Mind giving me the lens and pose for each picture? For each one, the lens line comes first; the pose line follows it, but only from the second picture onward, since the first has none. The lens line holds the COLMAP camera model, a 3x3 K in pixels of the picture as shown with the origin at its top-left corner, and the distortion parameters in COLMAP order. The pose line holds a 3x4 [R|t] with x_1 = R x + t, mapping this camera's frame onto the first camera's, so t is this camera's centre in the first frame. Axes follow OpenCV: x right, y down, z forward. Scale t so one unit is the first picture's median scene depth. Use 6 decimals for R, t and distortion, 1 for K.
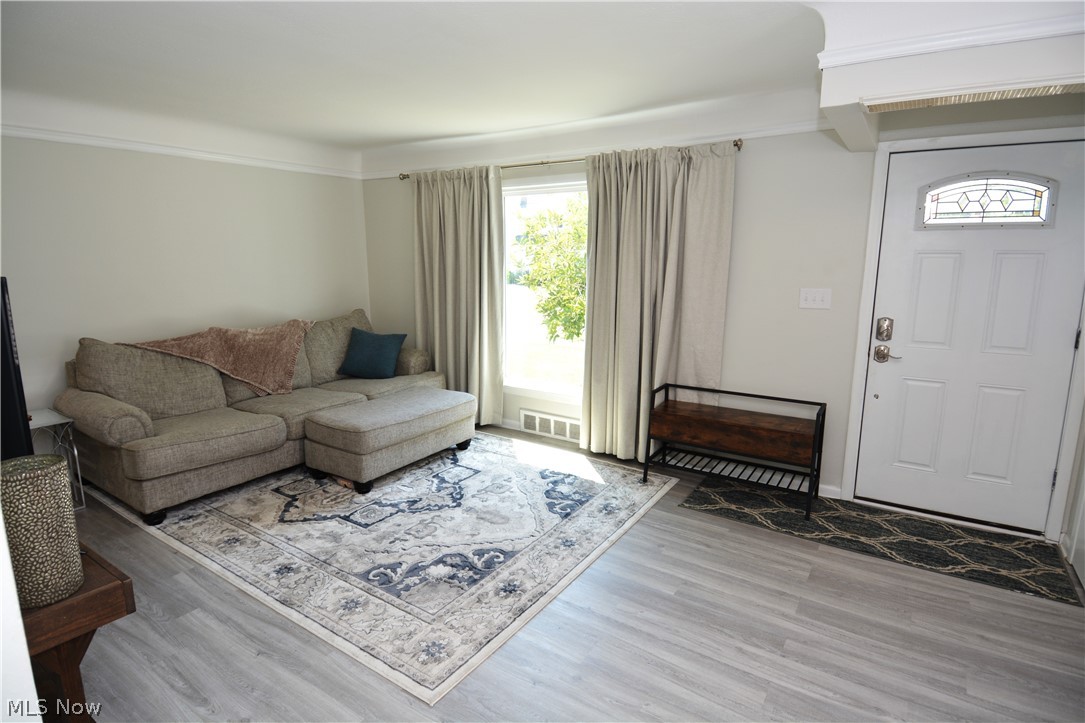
lens RADIAL K [[556.0, 0, 537.9], [0, 556.0, 357.4], [0, 0, 1]] dist [0.042441, -0.053951]
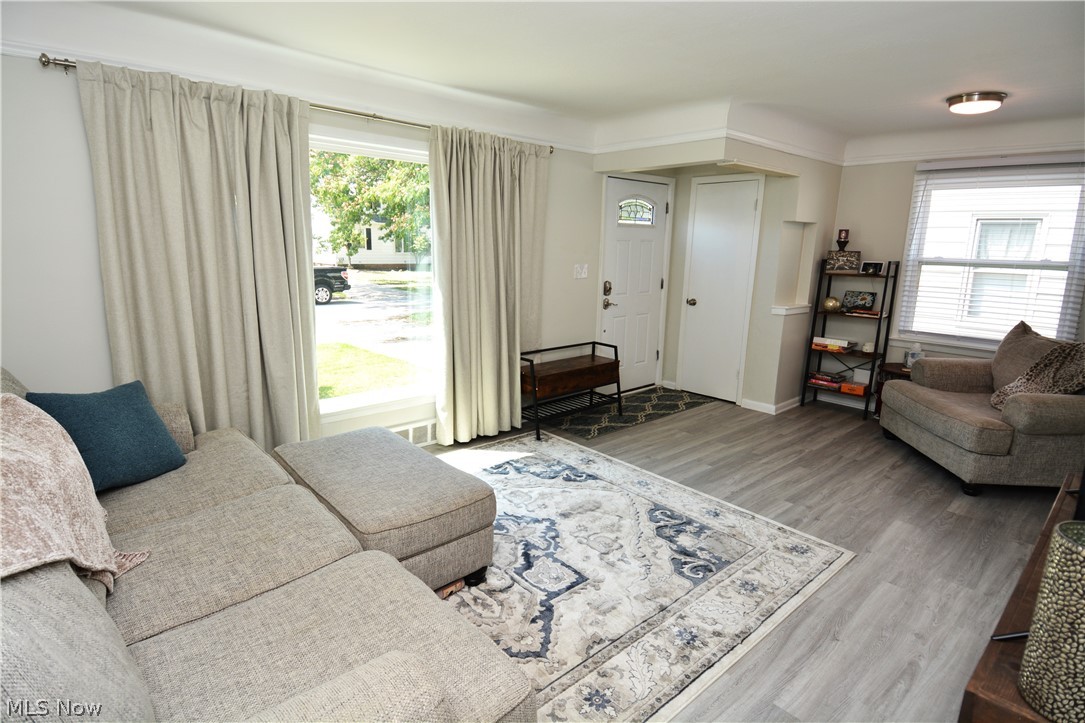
lens RADIAL K [[556.0, 0, 537.9], [0, 556.0, 357.4], [0, 0, 1]] dist [0.042441, -0.053951]
pose [[0.253162, -0.191605, 0.948260, -0.979105], [0.148547, 0.976266, 0.157606, -0.137749], [-0.955951, 0.100961, 0.275615, 0.775686]]
